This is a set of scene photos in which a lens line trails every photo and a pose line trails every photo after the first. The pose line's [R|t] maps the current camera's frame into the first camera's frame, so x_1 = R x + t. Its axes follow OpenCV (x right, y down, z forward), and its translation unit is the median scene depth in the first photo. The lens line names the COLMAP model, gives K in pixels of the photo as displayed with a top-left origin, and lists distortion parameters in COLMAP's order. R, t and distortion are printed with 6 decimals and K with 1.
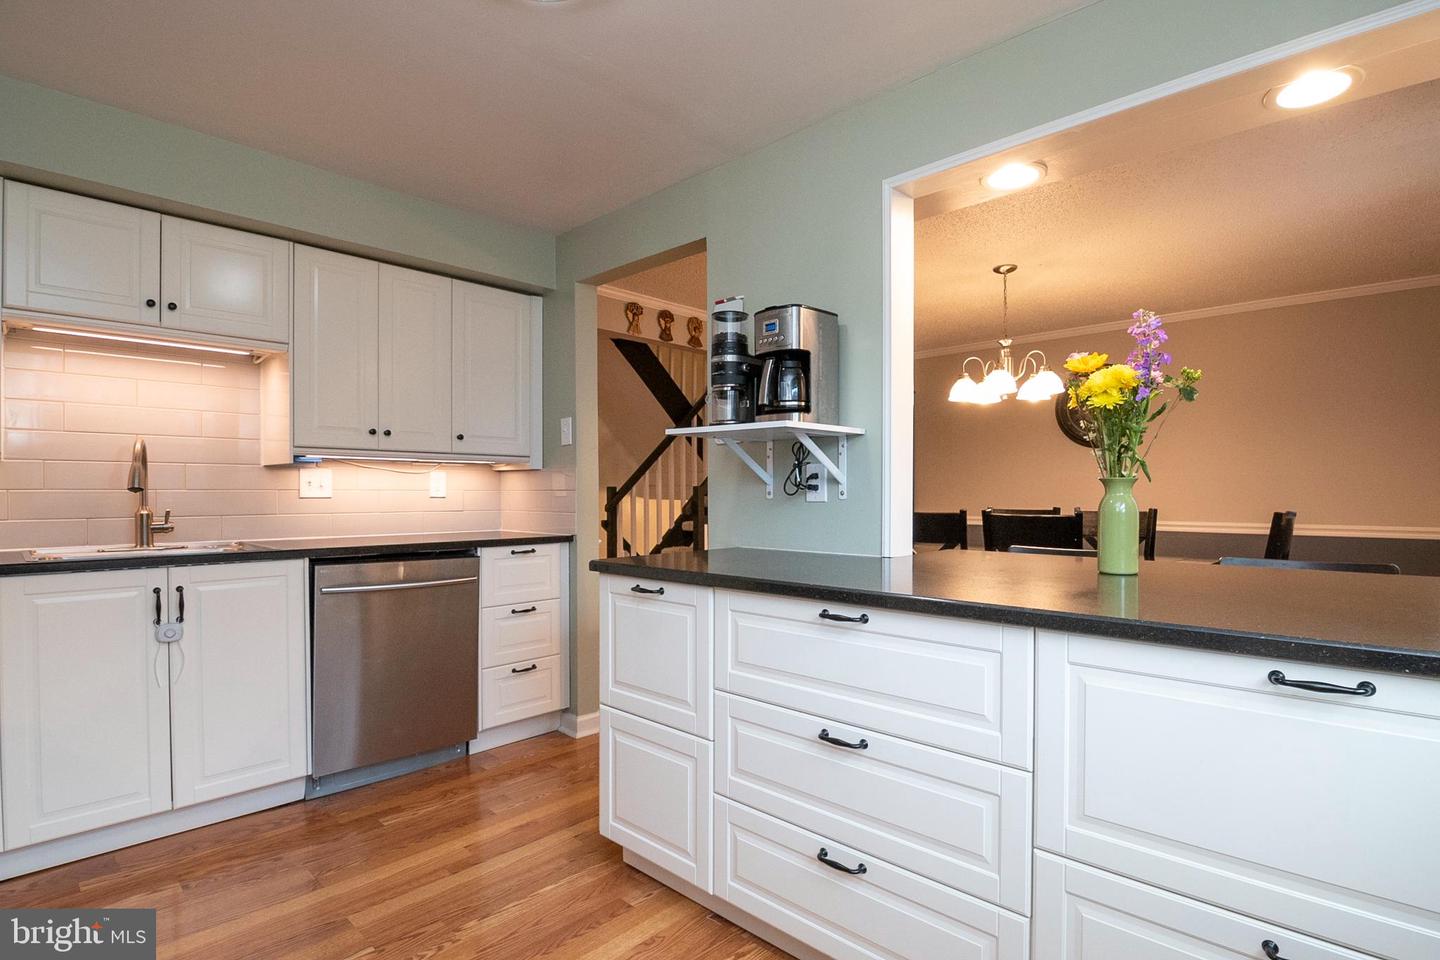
lens RADIAL K [[701.7, 0, 729.7], [0, 701.7, 516.8], [0, 0, 1]] dist [-0.001623, -0.009819]
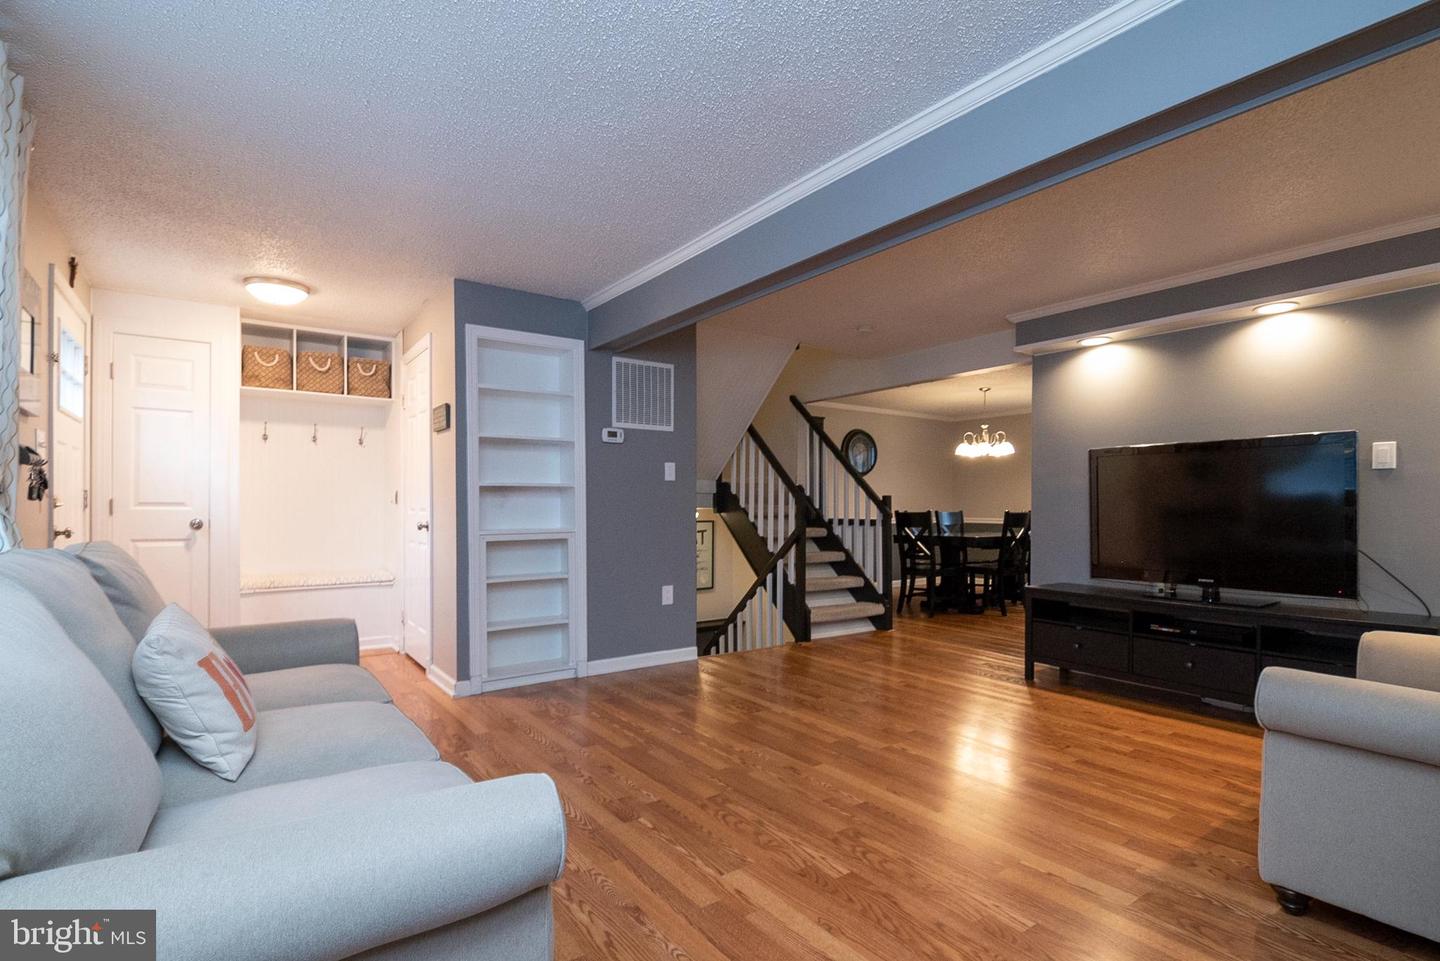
lens RADIAL K [[701.9, 0, 740.8], [0, 701.9, 504.2], [0, 0, 1]] dist [0.007320, -0.009266]
pose [[0.169009, 0.008623, 0.985577, -2.497674], [0.027413, 0.999534, -0.013446, -0.035145], [-0.985233, 0.029290, 0.168694, 2.024532]]
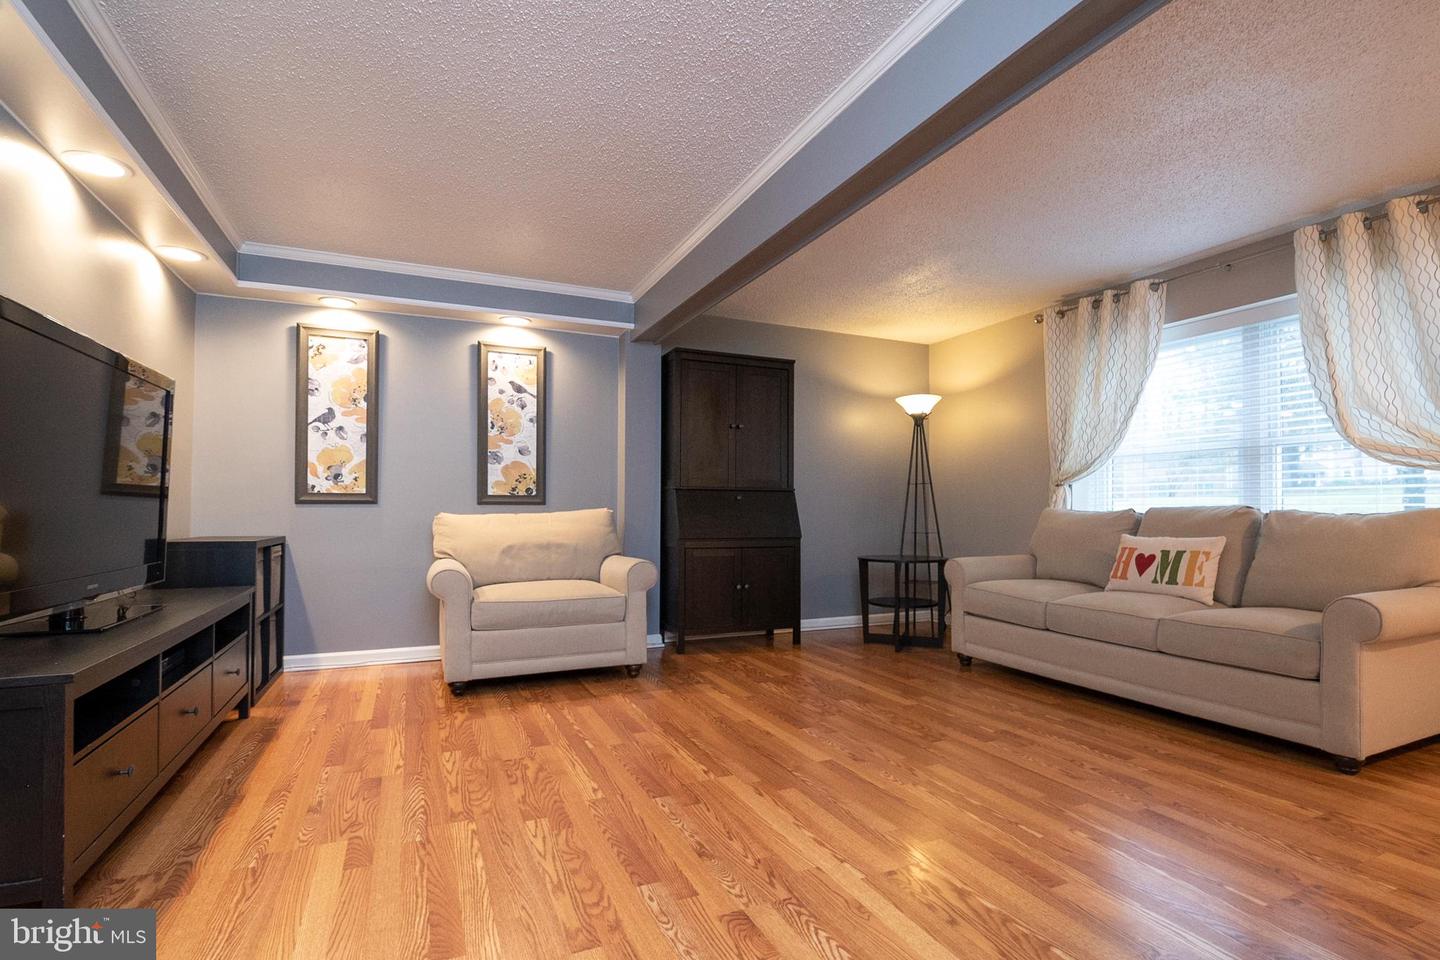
lens RADIAL K [[697.4, 0, 730.1], [0, 697.4, 495.3], [0, 0, 1]] dist [0.000817, -0.009977]
pose [[-0.373679, -0.018464, -0.927374, -0.355621], [-0.031853, 0.999468, -0.007065, 0.002509], [0.927011, 0.026899, -0.374068, 2.345203]]
